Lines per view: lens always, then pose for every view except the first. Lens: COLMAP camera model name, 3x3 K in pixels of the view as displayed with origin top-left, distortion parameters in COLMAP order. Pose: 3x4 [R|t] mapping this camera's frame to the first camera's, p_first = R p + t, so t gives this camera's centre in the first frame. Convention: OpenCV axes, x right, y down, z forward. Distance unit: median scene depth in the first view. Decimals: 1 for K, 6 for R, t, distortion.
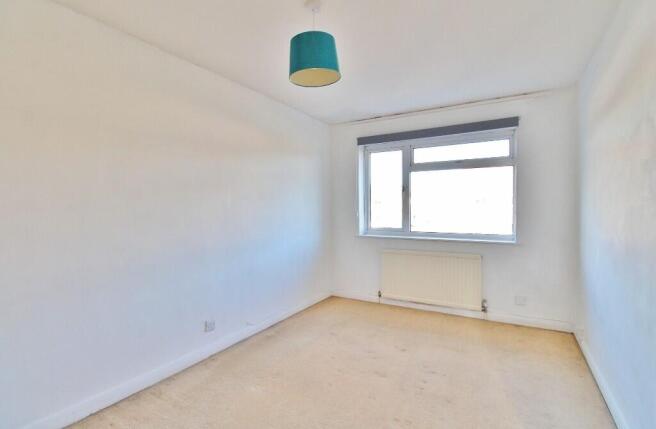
lens RADIAL K [[310.4, 0, 330.0], [0, 310.4, 214.3], [0, 0, 1]] dist [-0.011144, -0.005219]
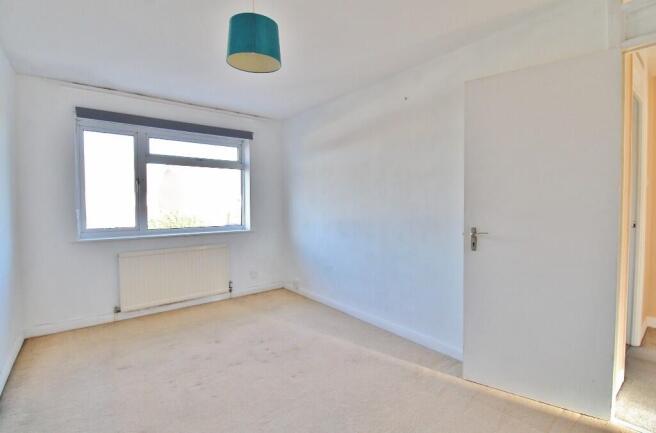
lens RADIAL K [[307.0, 0, 328.8], [0, 307.0, 216.4], [0, 0, 1]] dist [-0.009045, -0.008297]
pose [[0.345615, -0.034895, 0.937727, -0.410350], [0.021336, 0.999342, 0.029324, 0.002923], [-0.938134, 0.009873, 0.346133, 0.216905]]
